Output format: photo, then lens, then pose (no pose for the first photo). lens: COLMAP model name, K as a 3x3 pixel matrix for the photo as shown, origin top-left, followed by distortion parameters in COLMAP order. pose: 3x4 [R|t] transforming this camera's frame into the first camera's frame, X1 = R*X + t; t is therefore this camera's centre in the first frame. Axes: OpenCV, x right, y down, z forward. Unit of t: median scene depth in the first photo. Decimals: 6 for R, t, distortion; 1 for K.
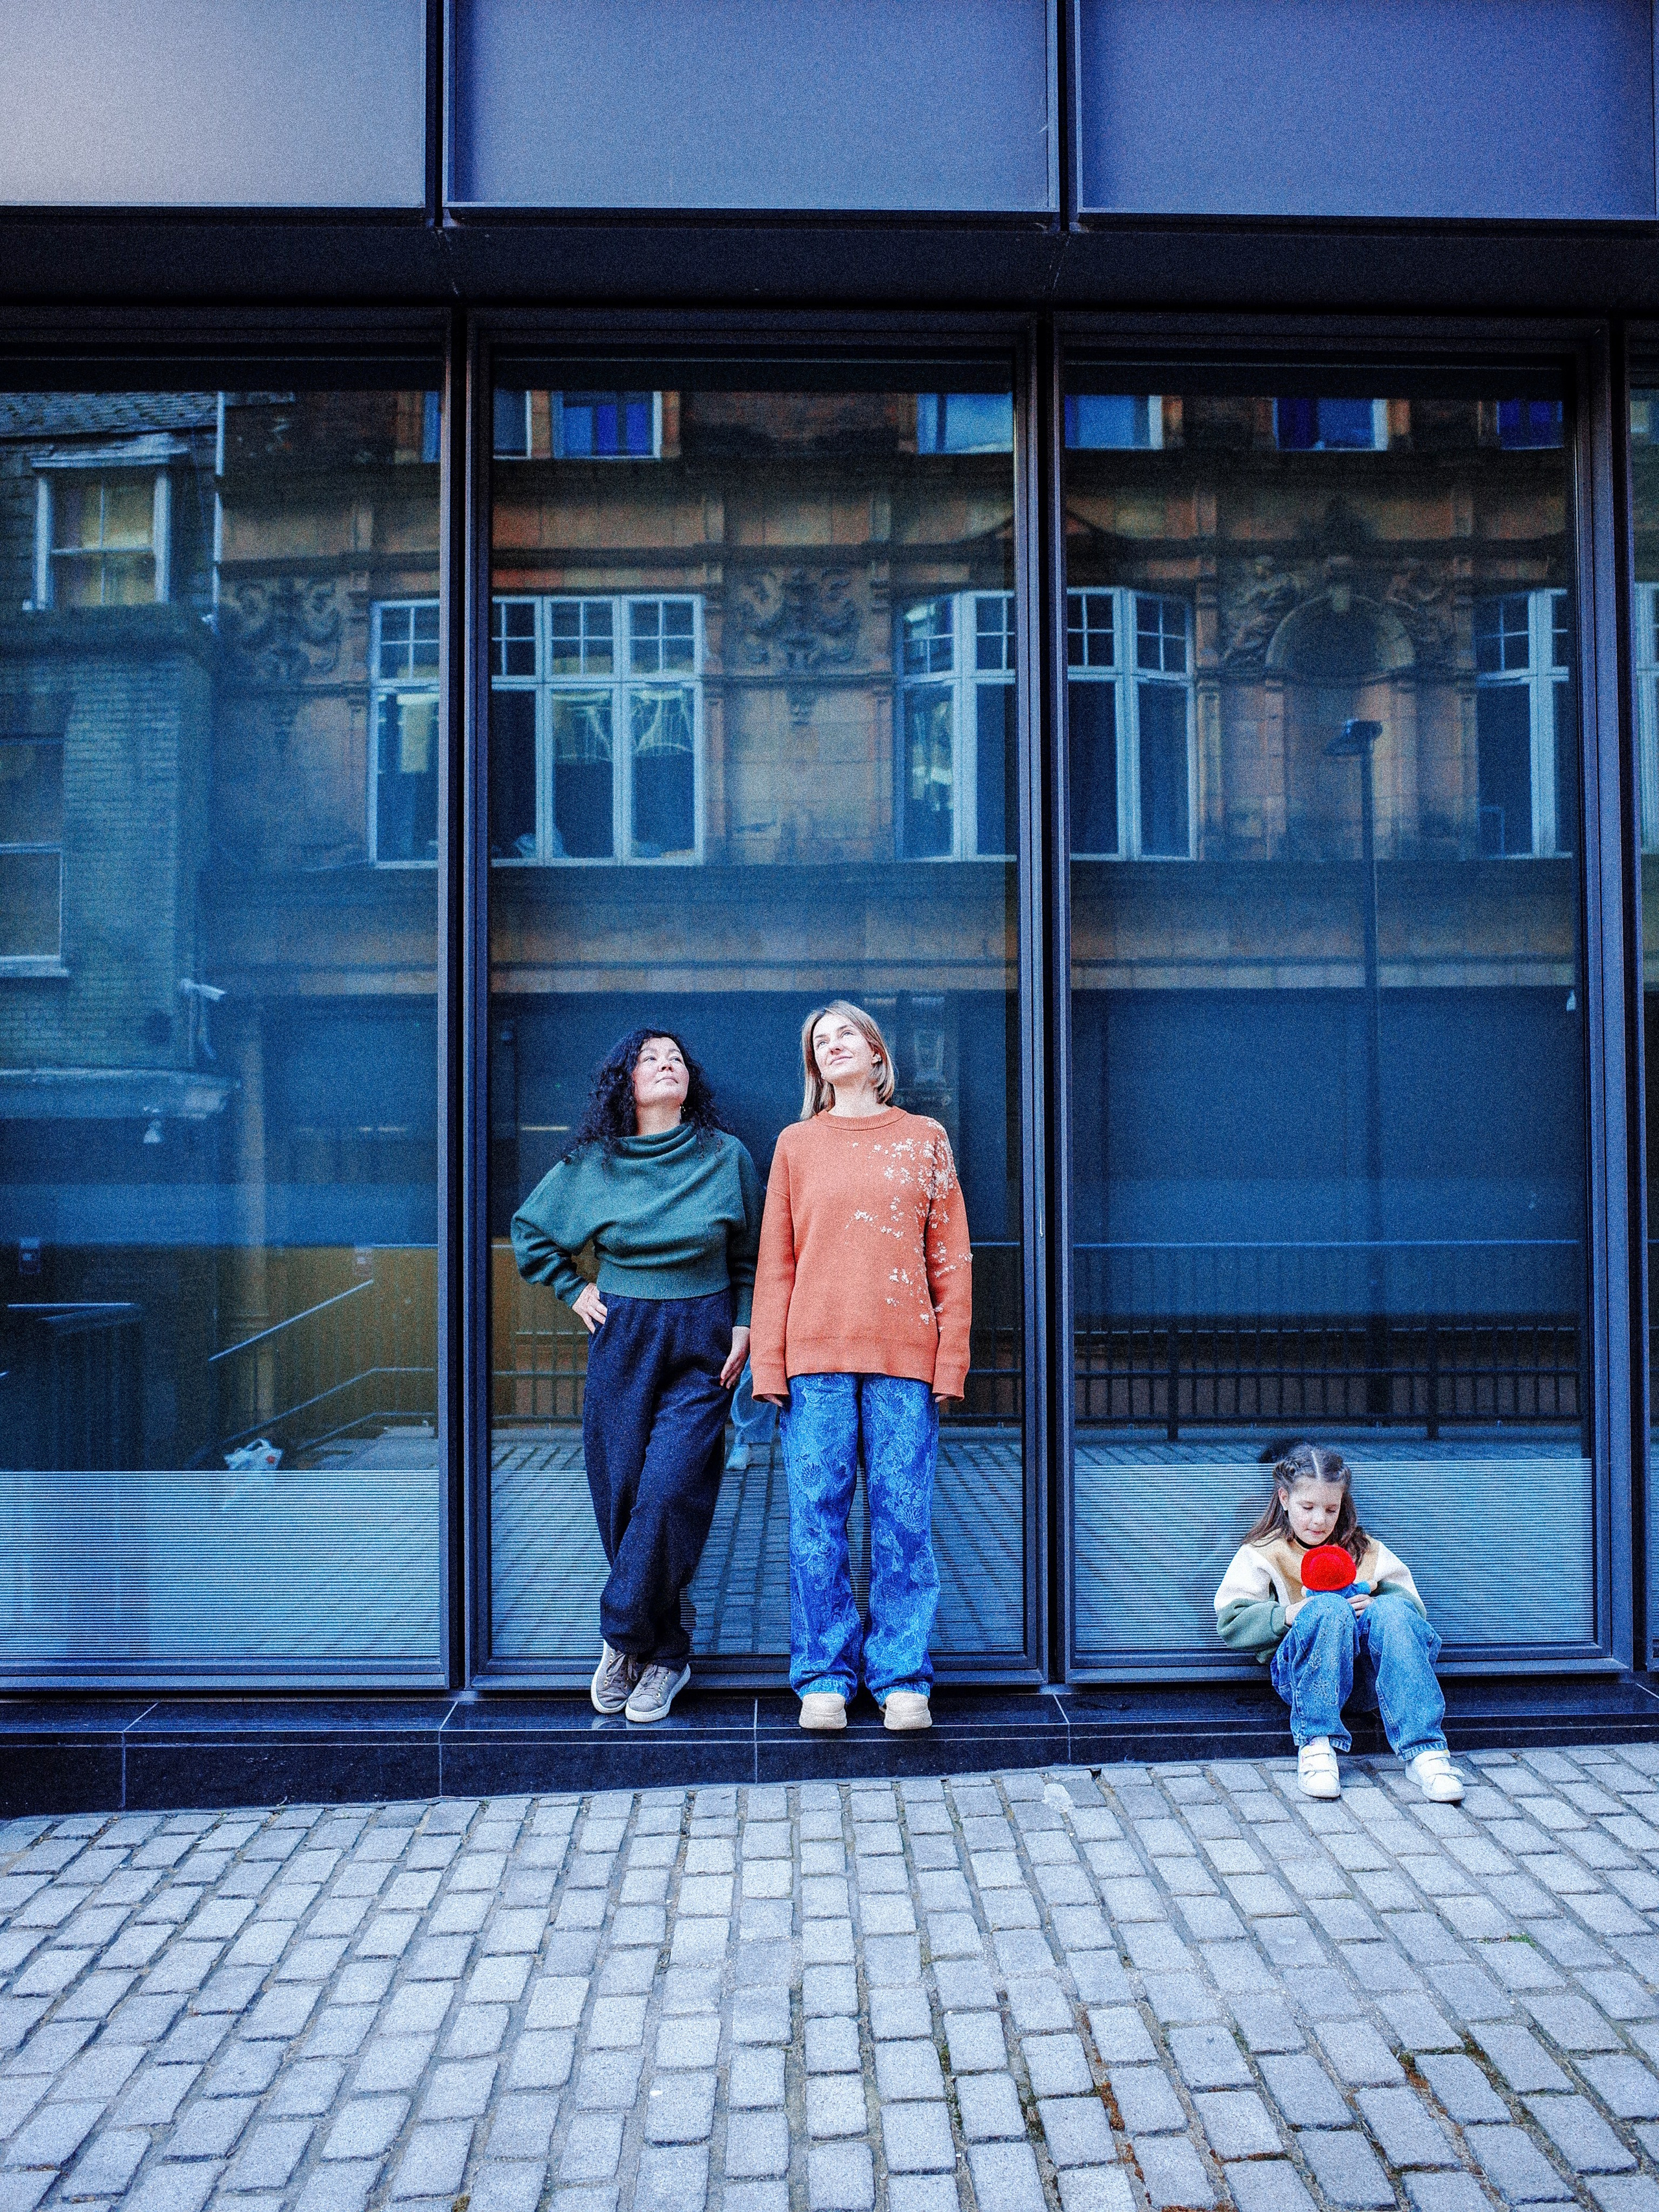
lens RADIAL K [[1815.1, 0, 833.9], [0, 1815.1, 1142.2], [0, 0, 1]] dist [-0.060326, 0.005780]
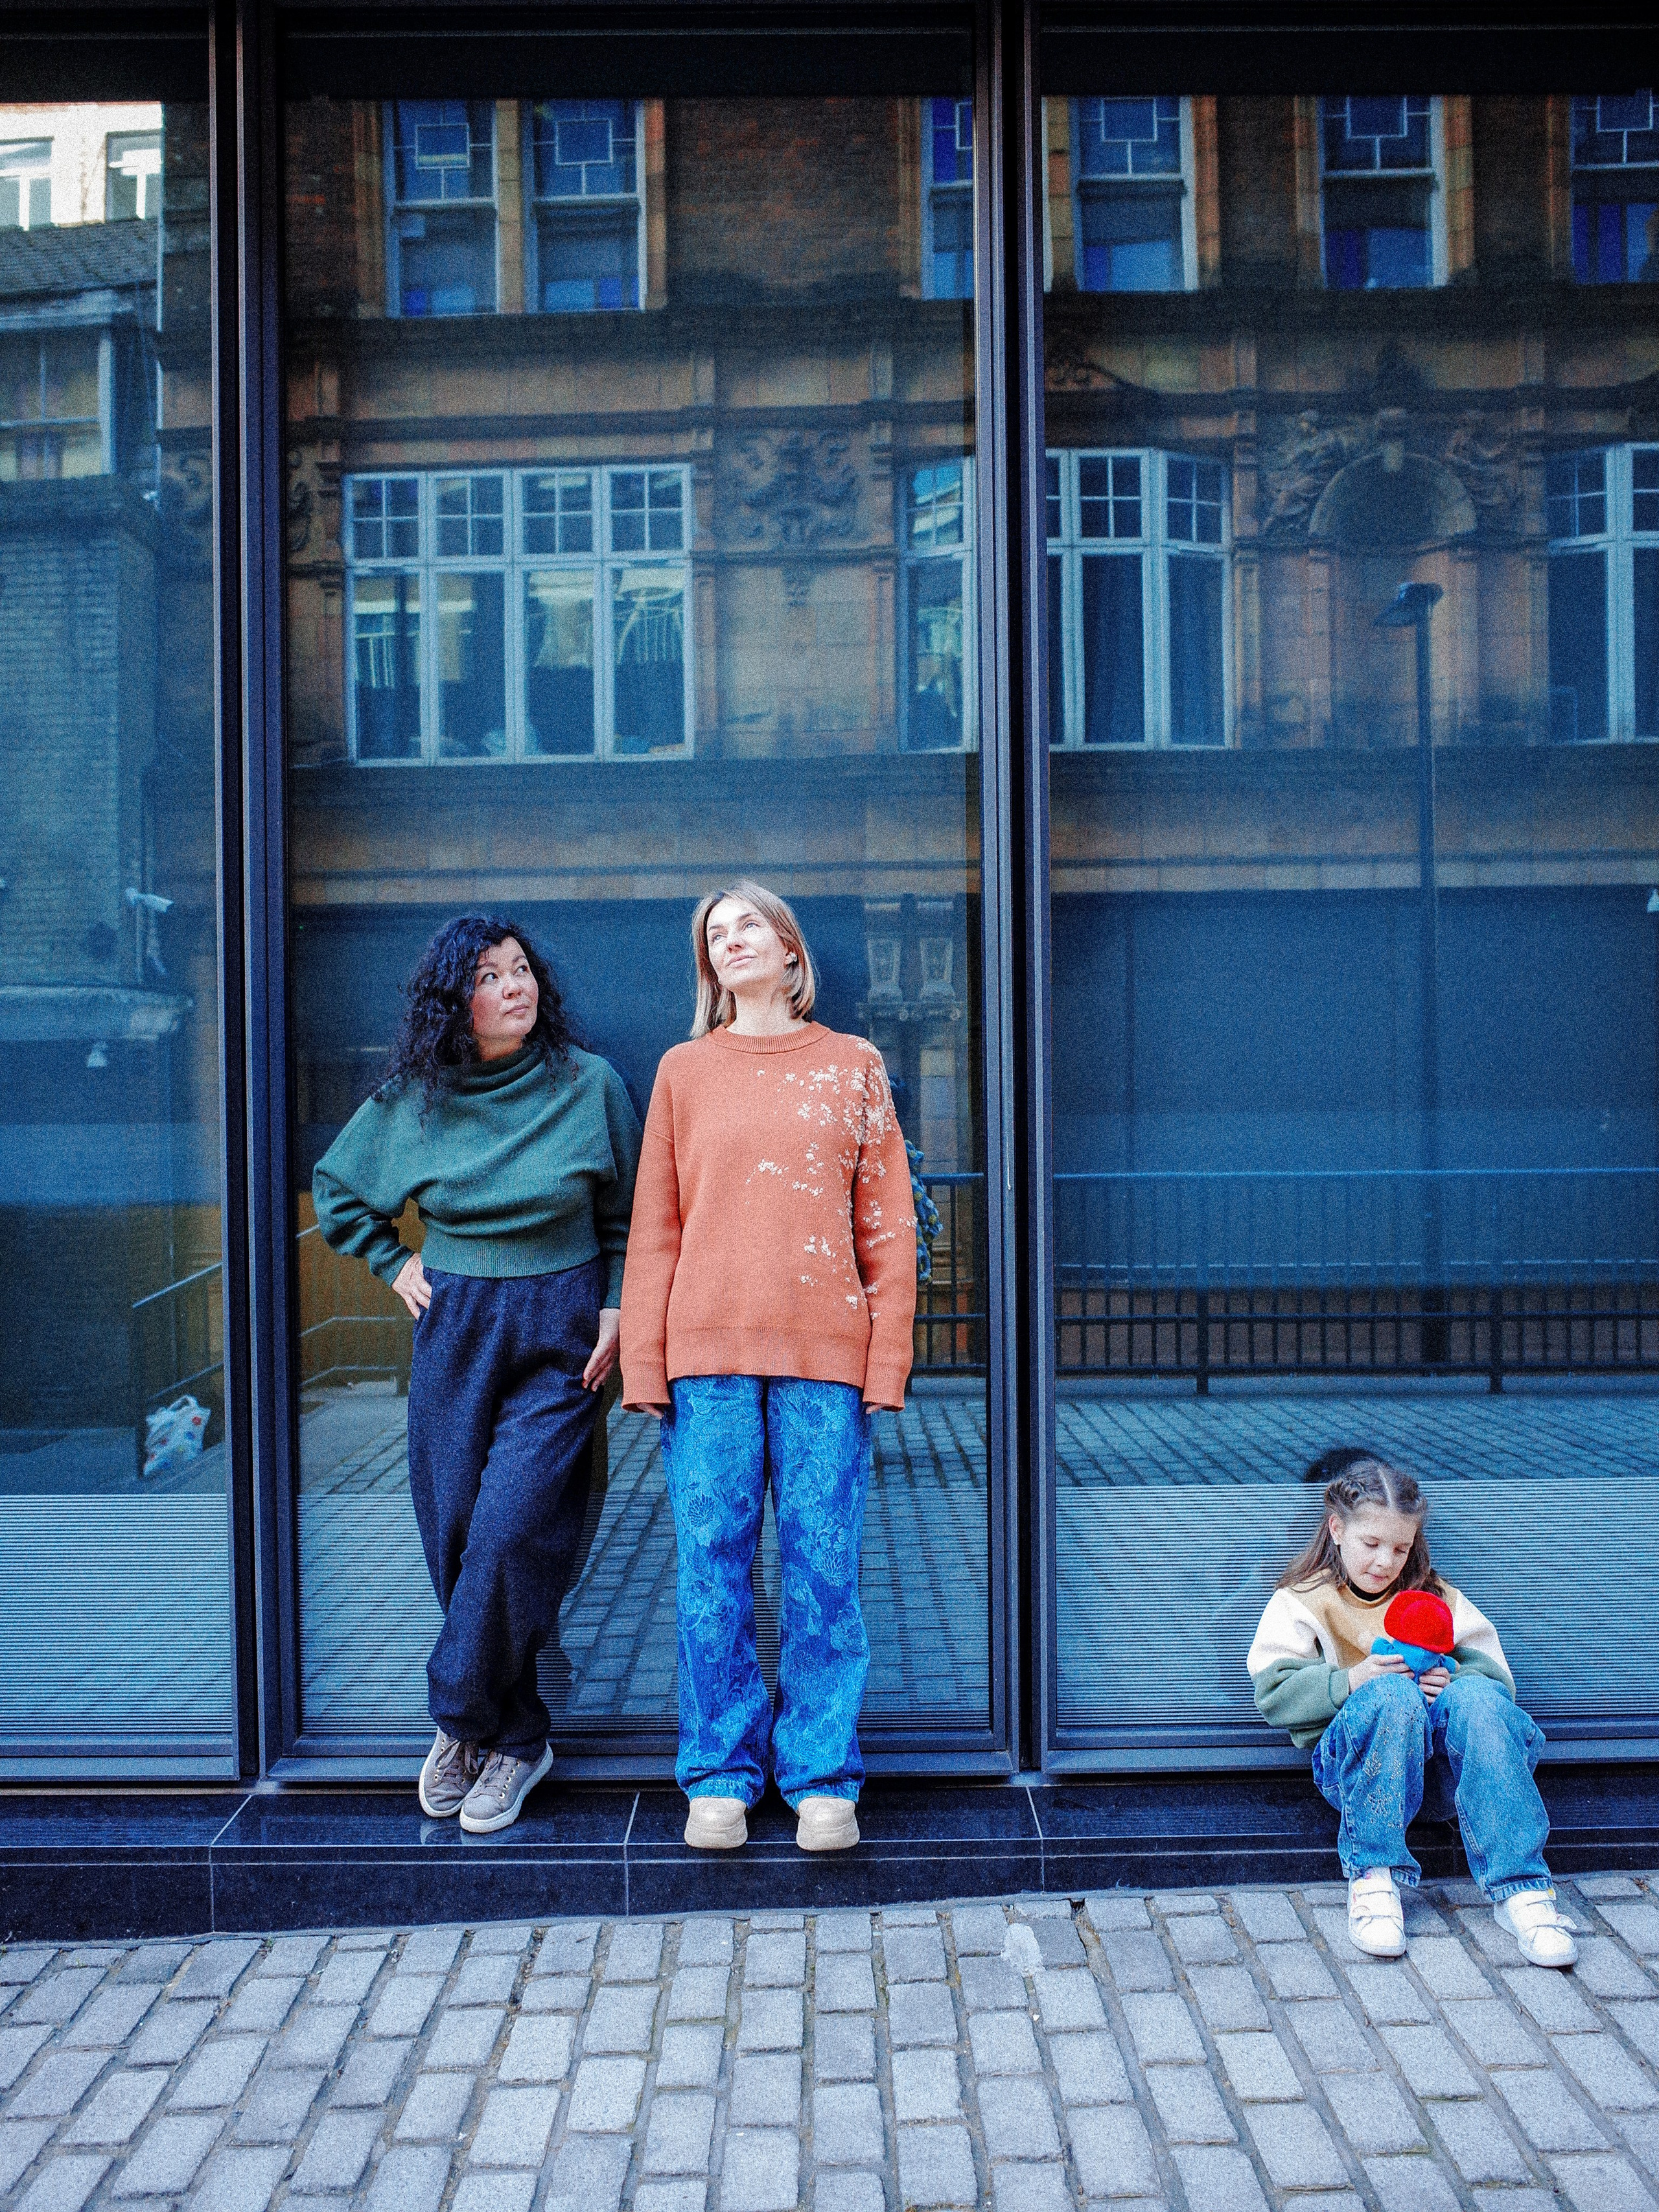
lens RADIAL K [[1854.3, 0, 821.8], [0, 1854.3, 1109.3], [0, 0, 1]] dist [-0.056973, 0.054673]
pose [[0.999708, -0.003962, -0.023831, 0.054749], [0.004596, 0.999635, 0.026613, -0.003400], [0.023717, -0.026715, 0.999362, 0.222681]]
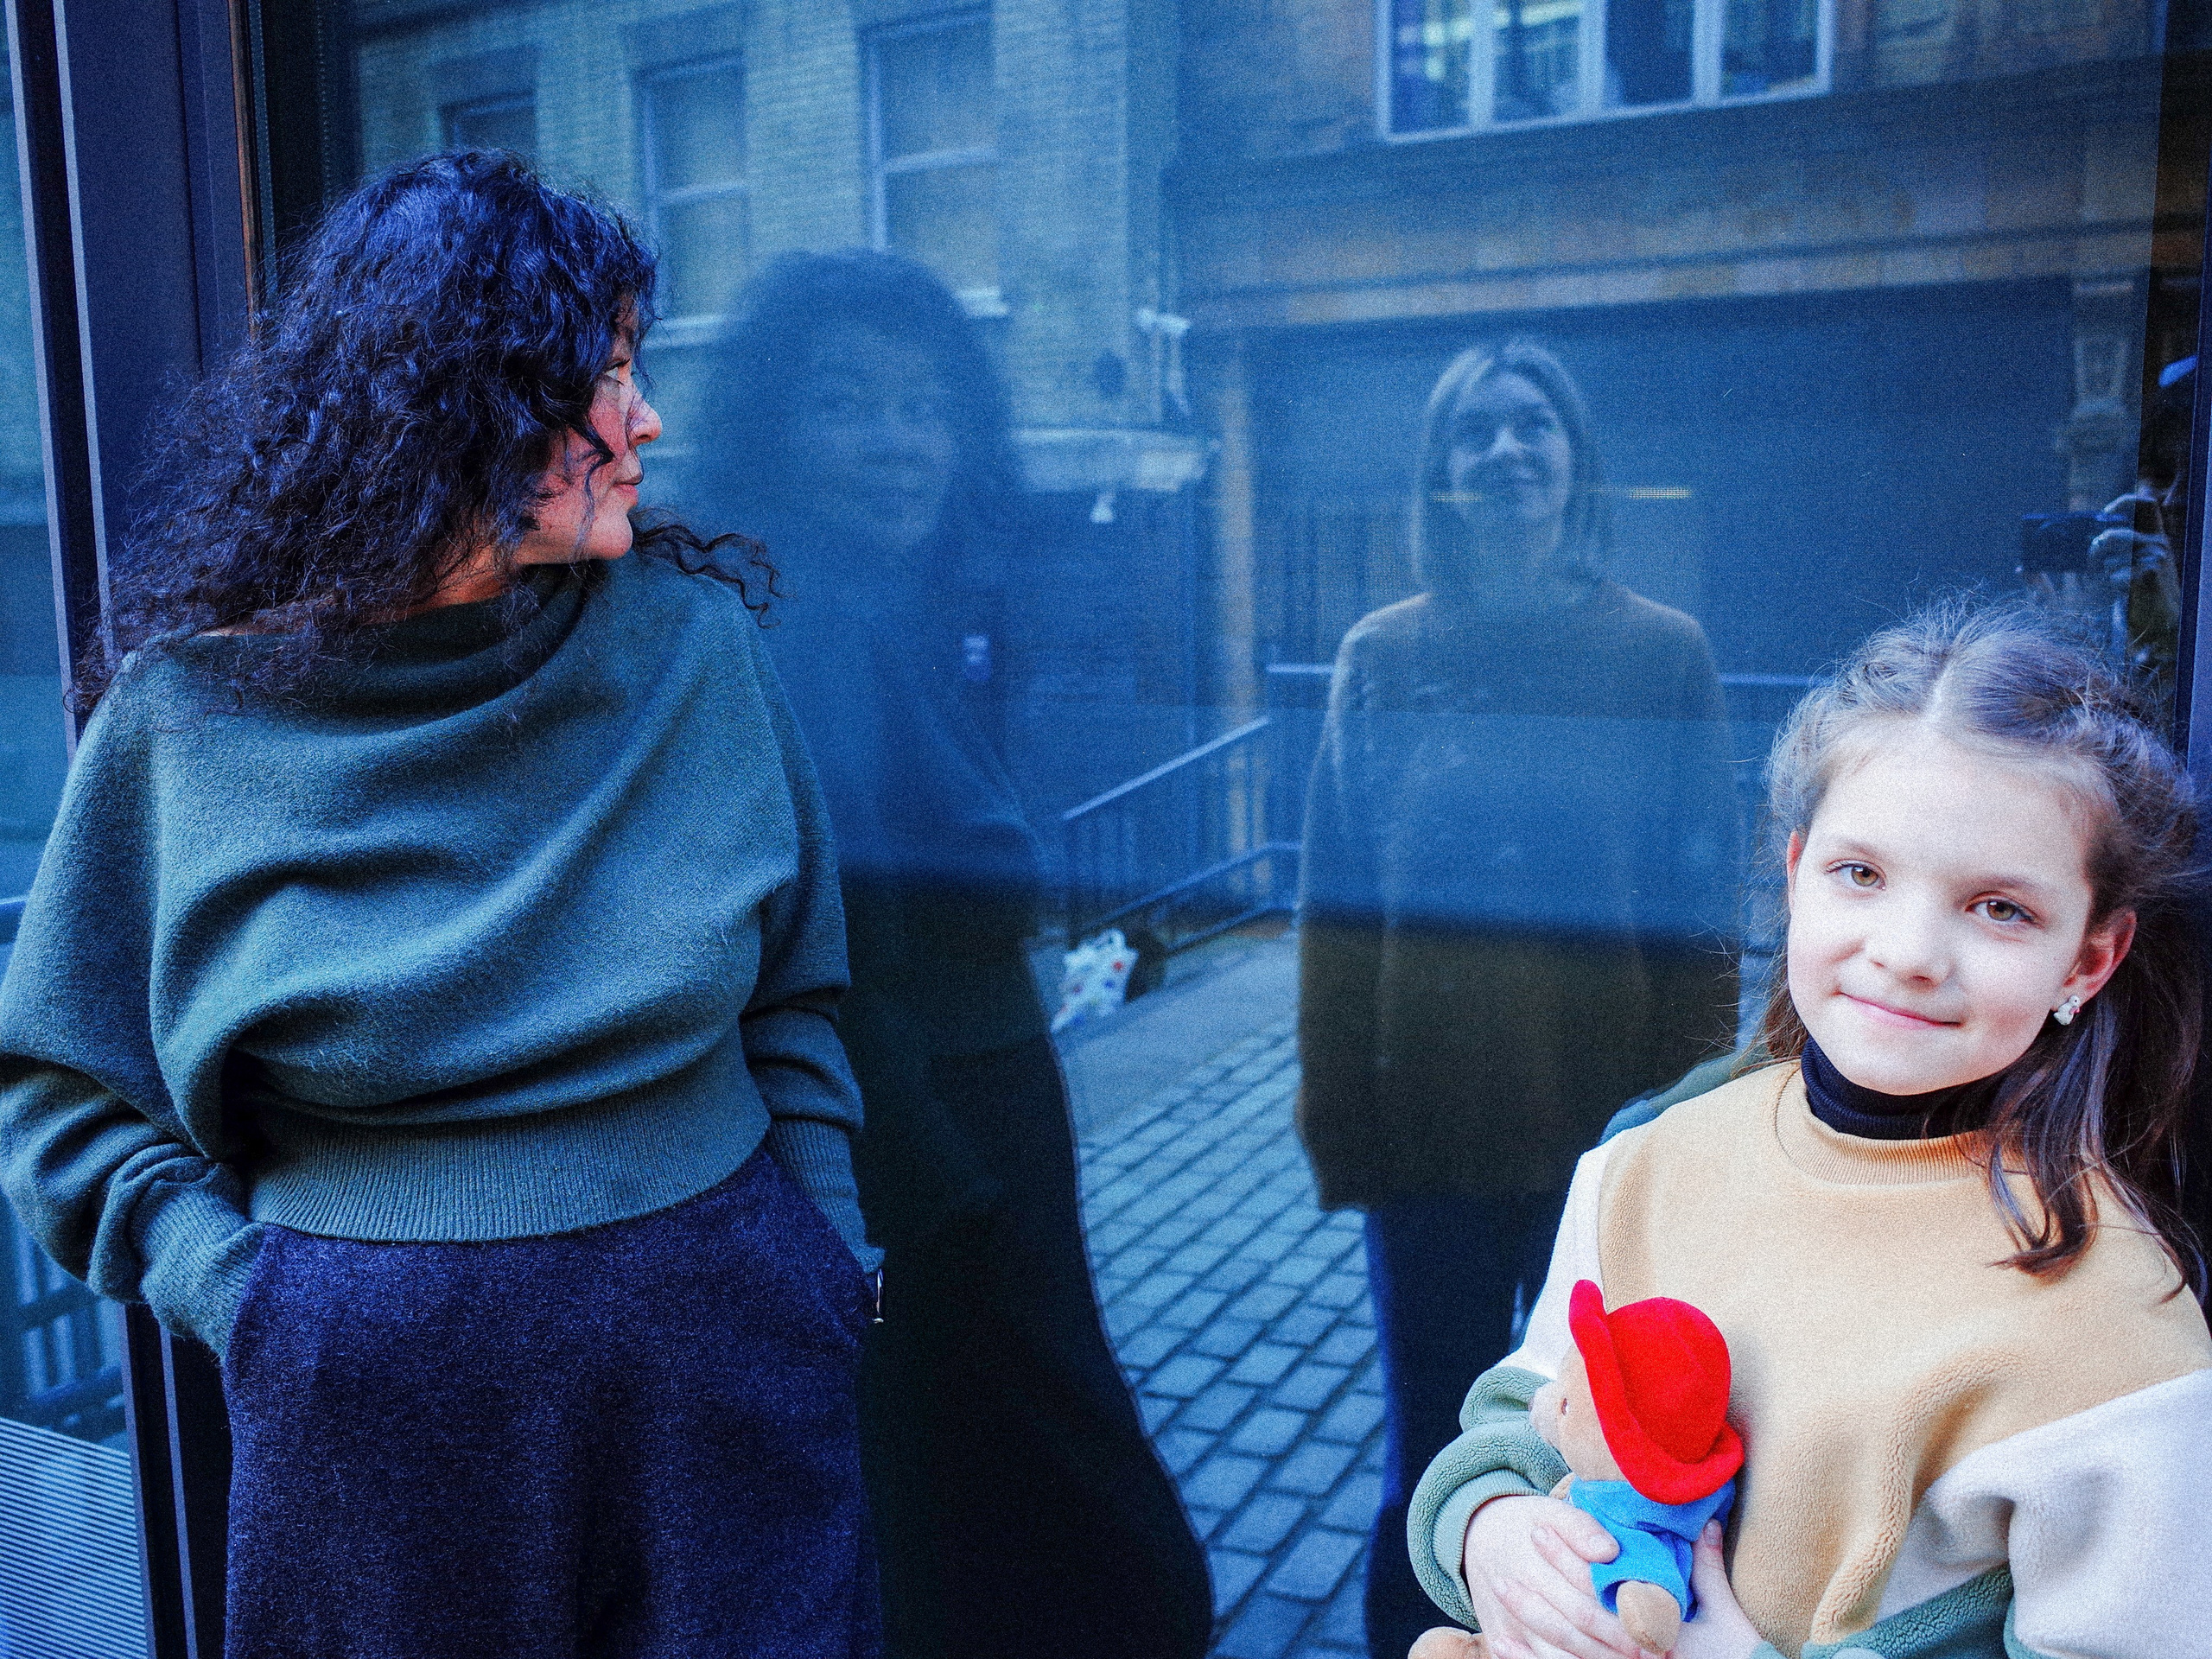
lens RADIAL K [[1859.5, 0, 1277.6], [0, 1859.5, 754.7], [0, 0, 1]] dist [0.008851, 0.005459]
pose [[0.899831, 0.050413, -0.433317, 0.201937], [0.015058, 0.989119, 0.146346, -0.057079], [0.435979, -0.138211, 0.889280, 0.948791]]
